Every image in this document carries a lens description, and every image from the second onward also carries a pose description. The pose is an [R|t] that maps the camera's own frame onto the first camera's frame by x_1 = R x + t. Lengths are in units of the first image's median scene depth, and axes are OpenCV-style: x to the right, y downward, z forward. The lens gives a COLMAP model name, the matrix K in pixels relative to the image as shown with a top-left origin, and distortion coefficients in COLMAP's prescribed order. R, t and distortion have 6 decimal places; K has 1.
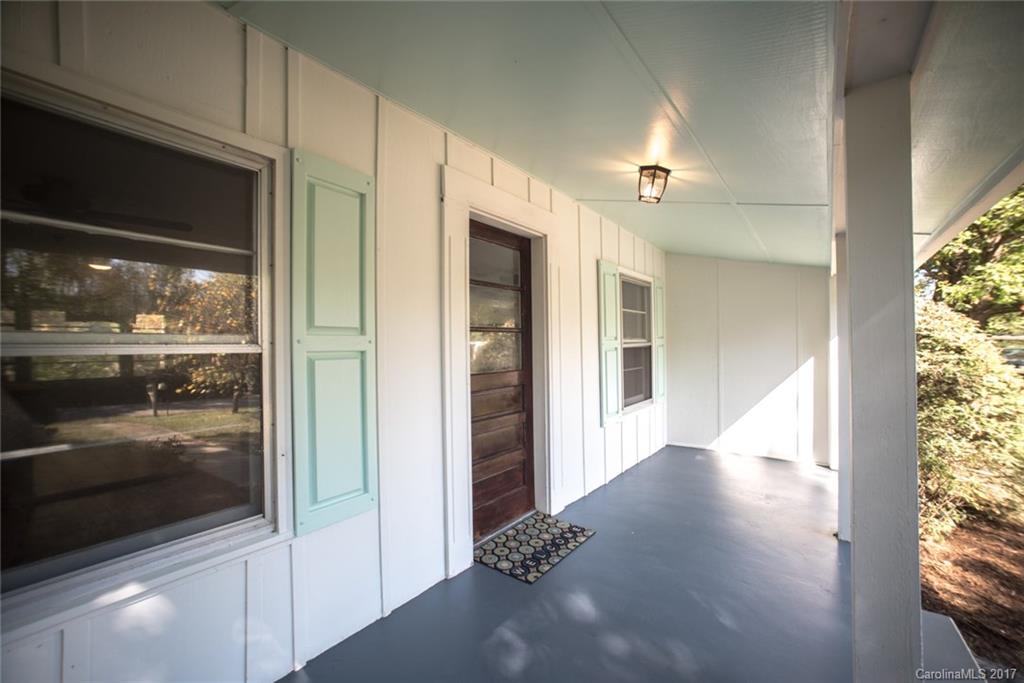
lens RADIAL K [[406.9, 0, 520.0], [0, 406.9, 347.4], [0, 0, 1]] dist [-0.022422, 0.001411]
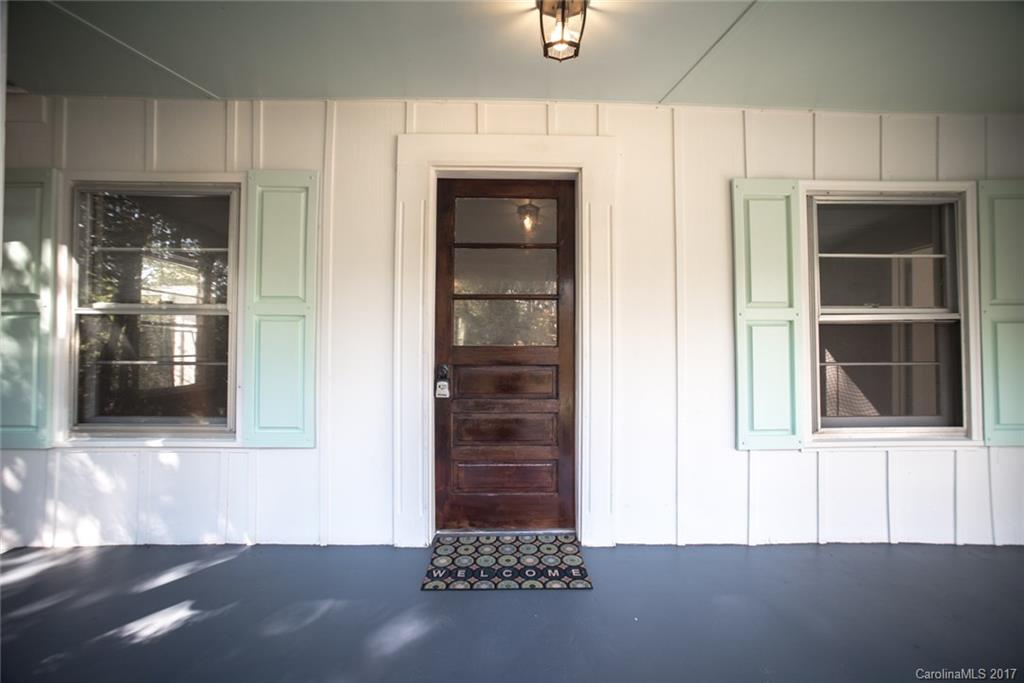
lens RADIAL K [[406.9, 0, 517.5], [0, 406.9, 338.2], [0, 0, 1]] dist [-0.022422, 0.001411]
pose [[0.626148, 0.002138, -0.779701, 0.645825], [-0.014348, 0.999859, -0.008781, 0.052623], [0.779572, 0.016685, 0.626090, 0.495814]]
